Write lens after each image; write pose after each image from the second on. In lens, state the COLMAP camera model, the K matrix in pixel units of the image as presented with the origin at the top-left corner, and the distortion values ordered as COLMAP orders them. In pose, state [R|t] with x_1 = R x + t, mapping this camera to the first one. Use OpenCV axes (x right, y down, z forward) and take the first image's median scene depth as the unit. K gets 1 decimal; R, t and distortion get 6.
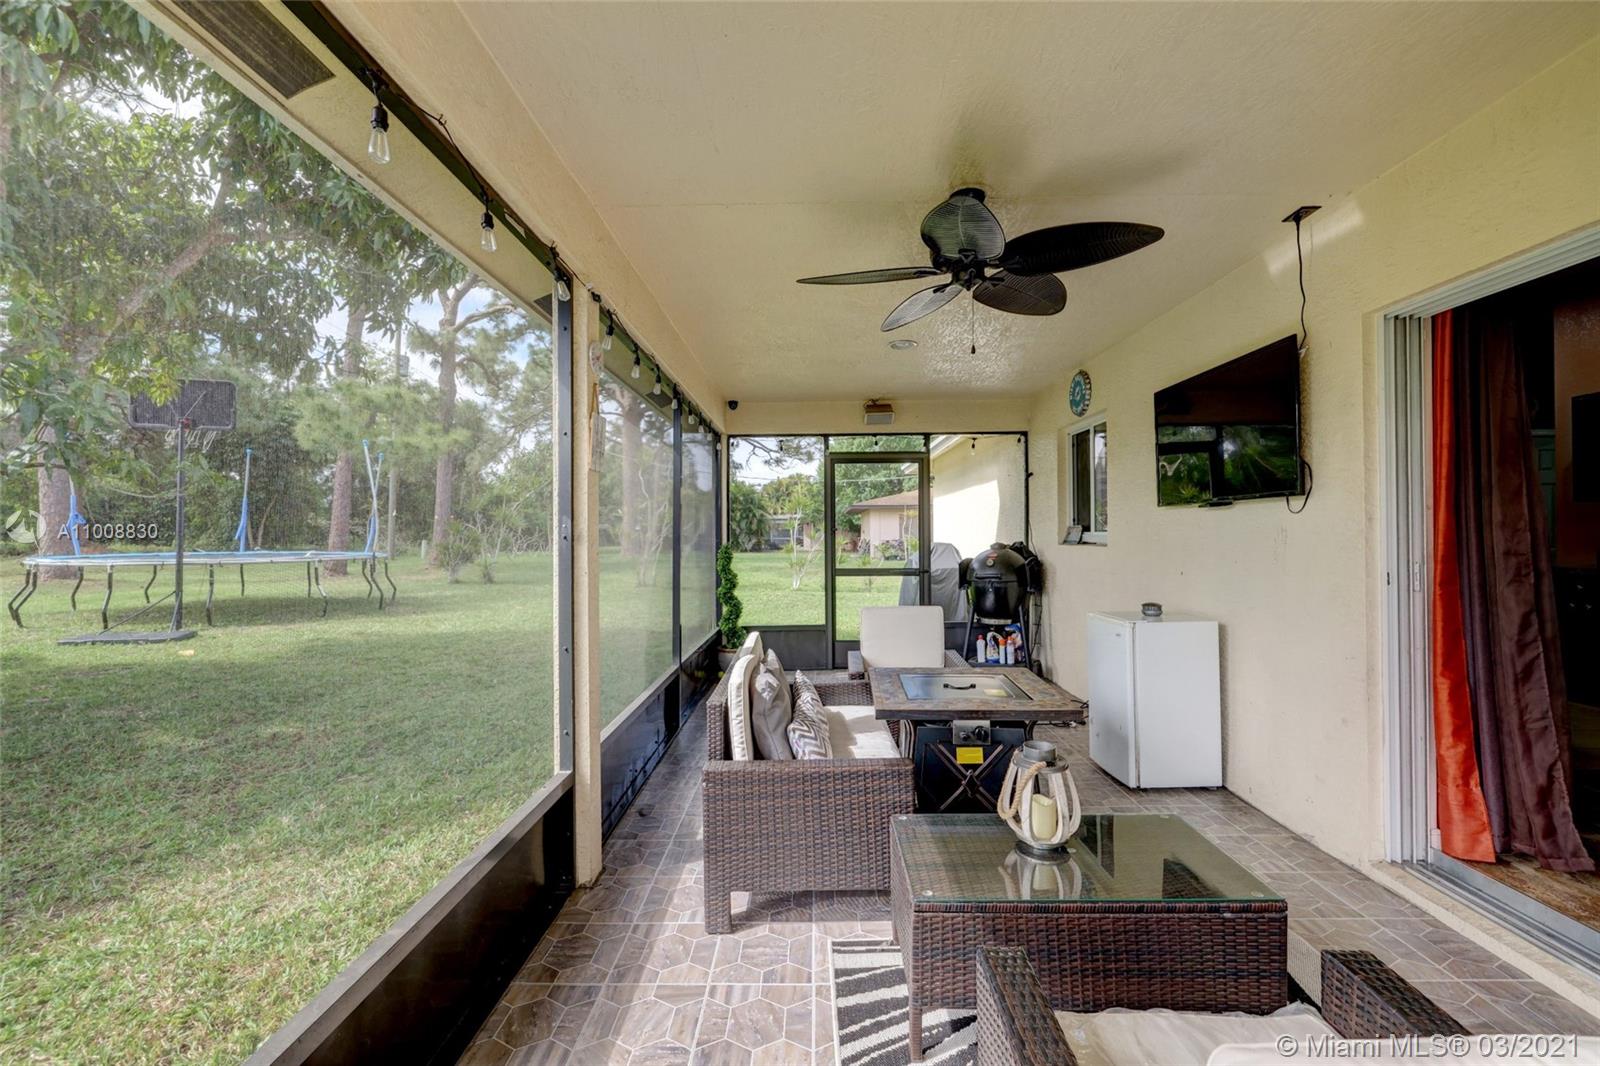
lens RADIAL K [[664.9, 0, 796.9], [0, 664.9, 528.8], [0, 0, 1]] dist [-0.001392, -0.000236]
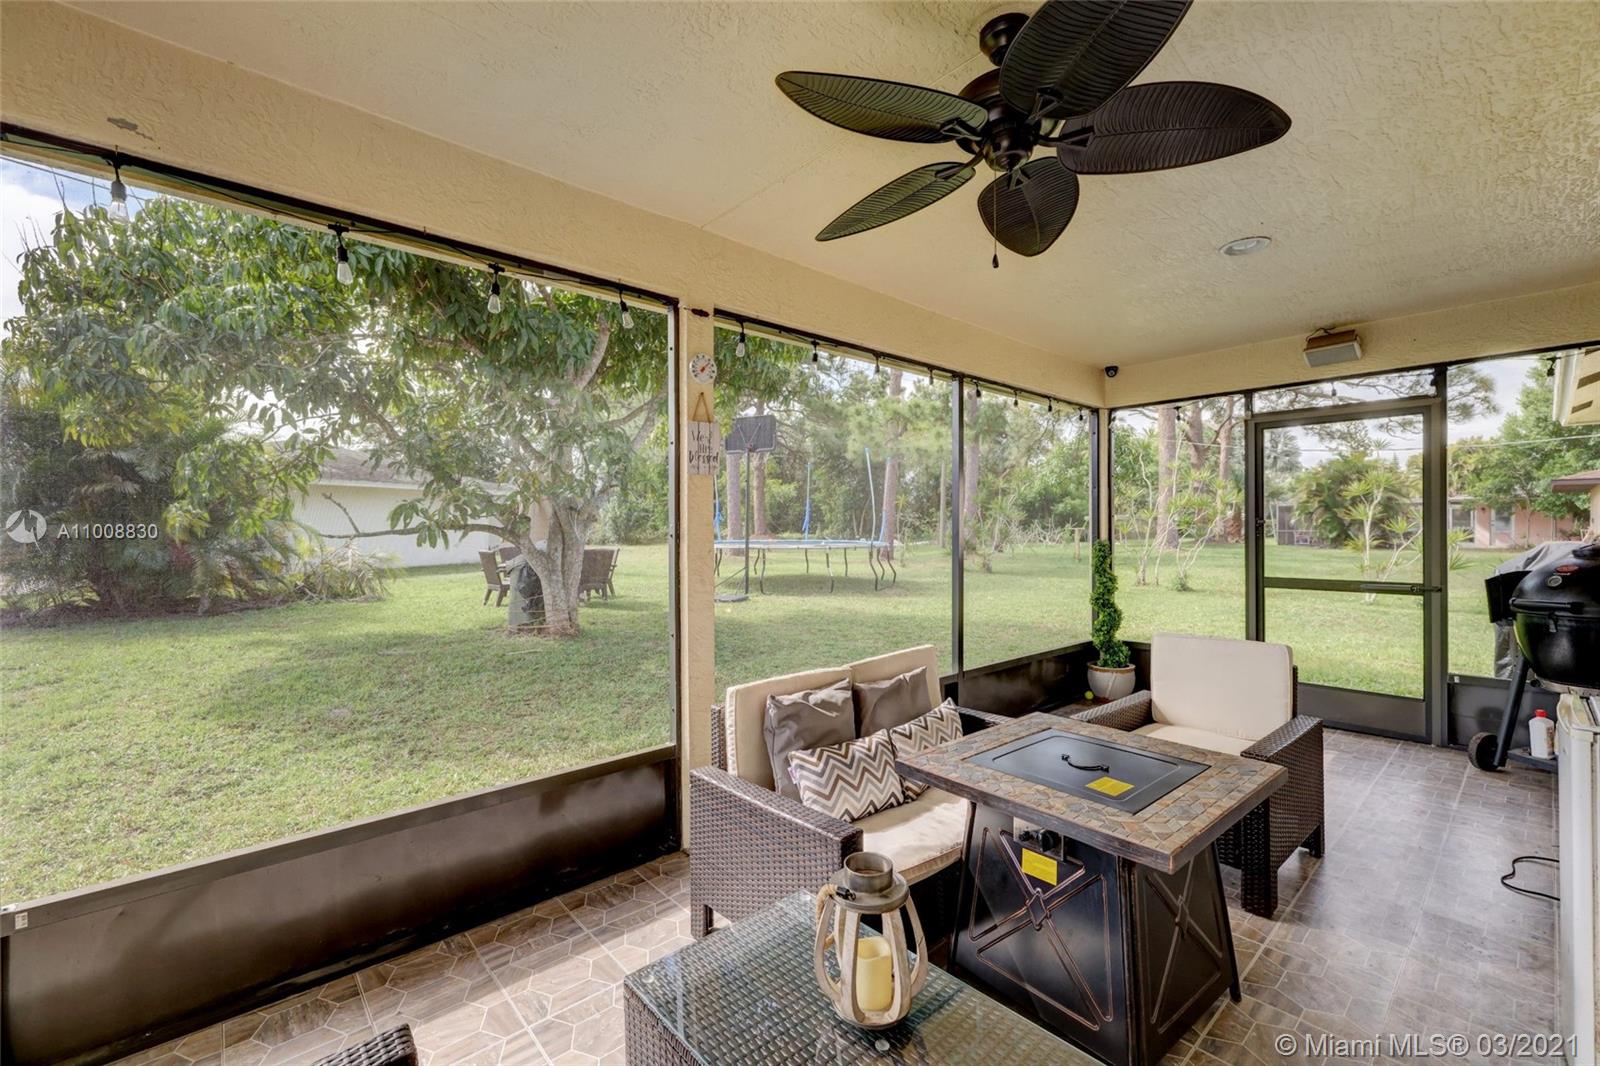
lens RADIAL K [[664.9, 0, 796.9], [0, 664.9, 528.8], [0, 0, 1]] dist [-0.001392, -0.000236]
pose [[0.683294, 0.002813, -0.730138, 0.240124], [0.007457, 0.999914, 0.010831, -0.003303], [0.730105, -0.012845, 0.683214, 0.152742]]
